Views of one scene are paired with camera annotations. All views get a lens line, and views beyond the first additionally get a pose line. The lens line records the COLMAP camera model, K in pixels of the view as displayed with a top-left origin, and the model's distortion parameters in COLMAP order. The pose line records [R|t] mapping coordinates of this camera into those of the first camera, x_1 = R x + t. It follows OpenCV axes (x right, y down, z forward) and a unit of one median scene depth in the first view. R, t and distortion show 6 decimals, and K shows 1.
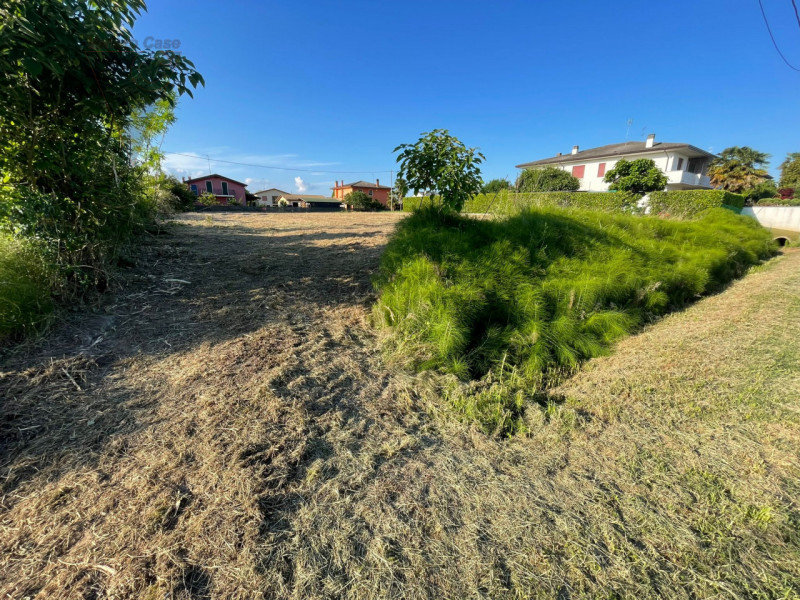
lens RADIAL K [[332.9, 0, 400.0], [0, 332.9, 300.0], [0, 0, 1]] dist [-0.002281, -0.000596]
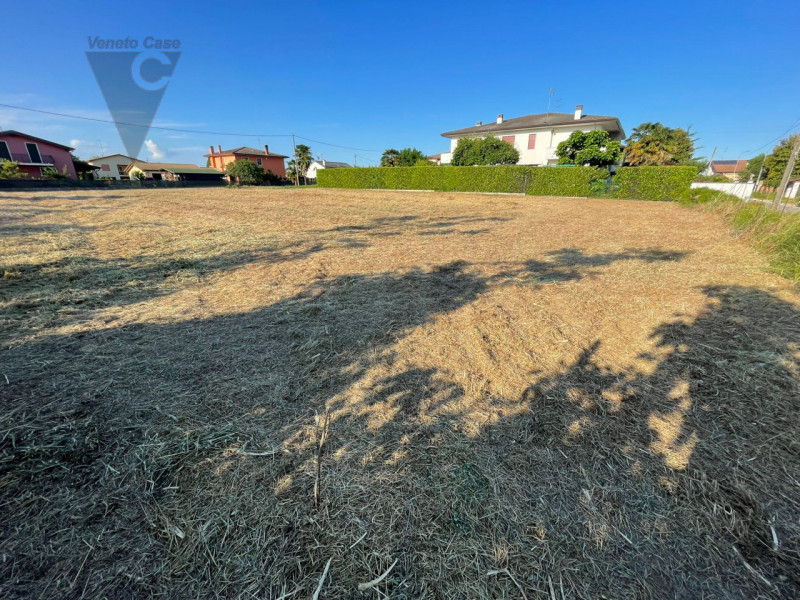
lens RADIAL K [[332.9, 0, 400.0], [0, 332.9, 300.0], [0, 0, 1]] dist [-0.002281, -0.000596]
pose [[0.949042, -0.108565, 0.295861, -0.043901], [0.084247, 0.992022, 0.093777, -0.033303], [-0.303681, -0.064073, 0.950617, 0.096142]]
